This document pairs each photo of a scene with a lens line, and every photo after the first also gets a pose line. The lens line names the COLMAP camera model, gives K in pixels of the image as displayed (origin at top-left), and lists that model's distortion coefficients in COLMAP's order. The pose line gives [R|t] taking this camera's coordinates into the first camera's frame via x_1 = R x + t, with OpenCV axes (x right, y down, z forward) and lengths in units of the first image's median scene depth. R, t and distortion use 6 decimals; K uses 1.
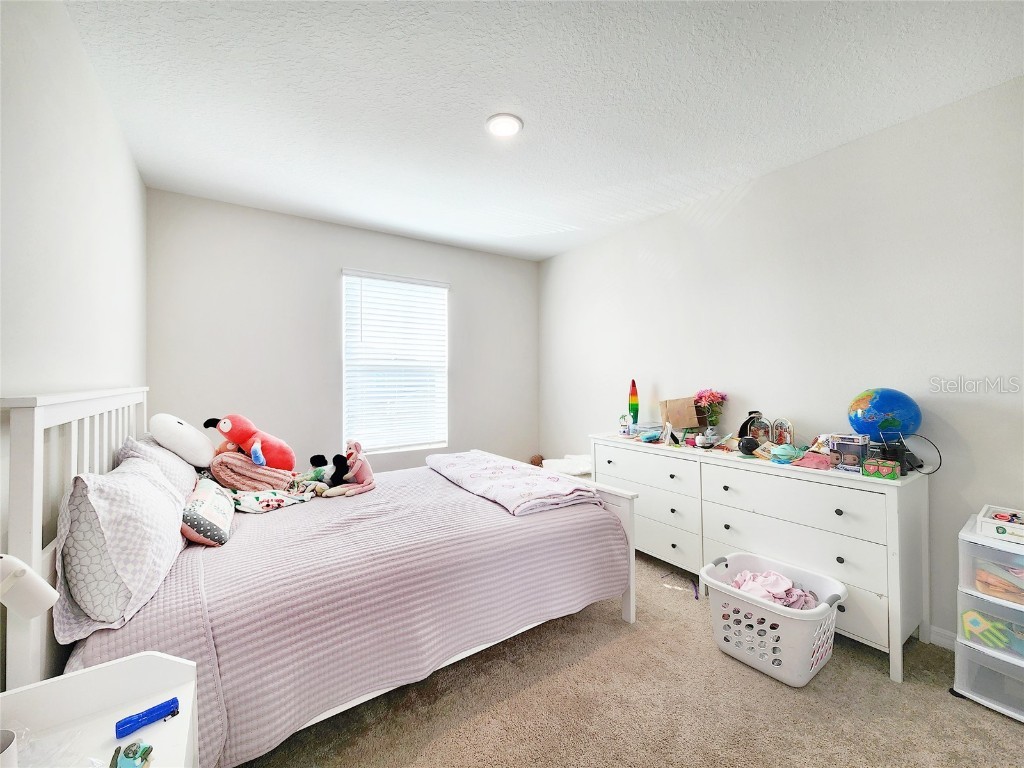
lens RADIAL K [[427.3, 0, 504.3], [0, 427.3, 372.9], [0, 0, 1]] dist [0.001595, -0.000084]
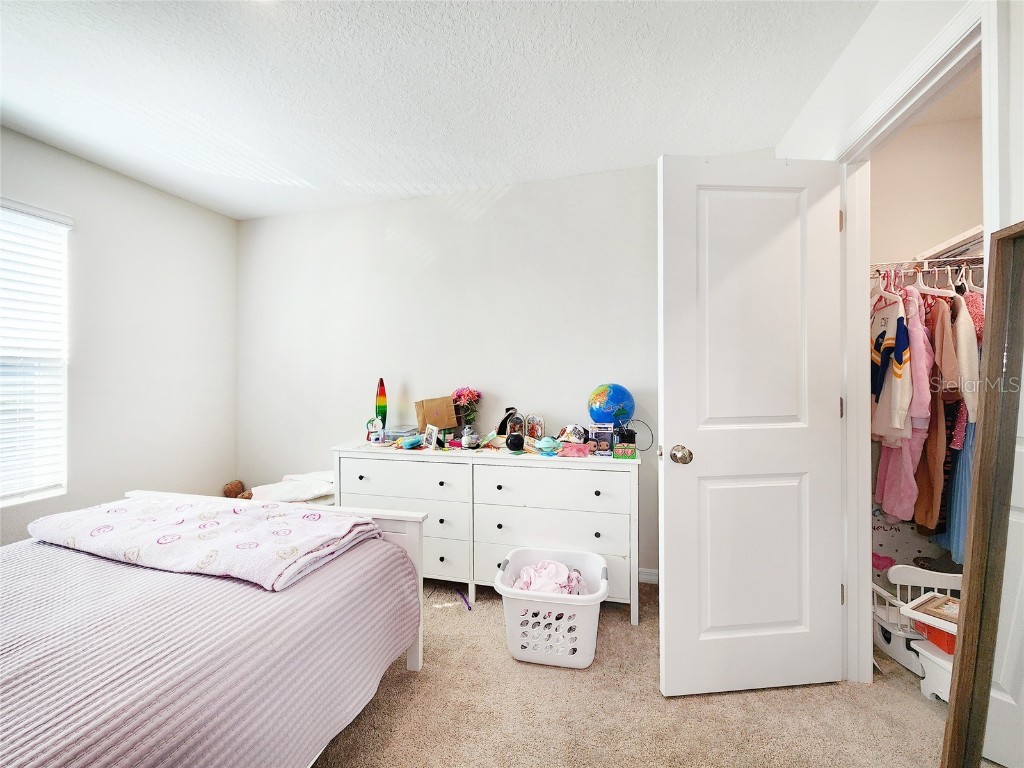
lens RADIAL K [[427.3, 0, 504.3], [0, 427.3, 372.9], [0, 0, 1]] dist [0.001595, -0.000084]
pose [[0.746292, 0.001022, 0.665618, -0.127987], [-0.002788, 0.999995, 0.001590, 0.004340], [-0.665613, -0.003042, 0.746291, 0.259802]]
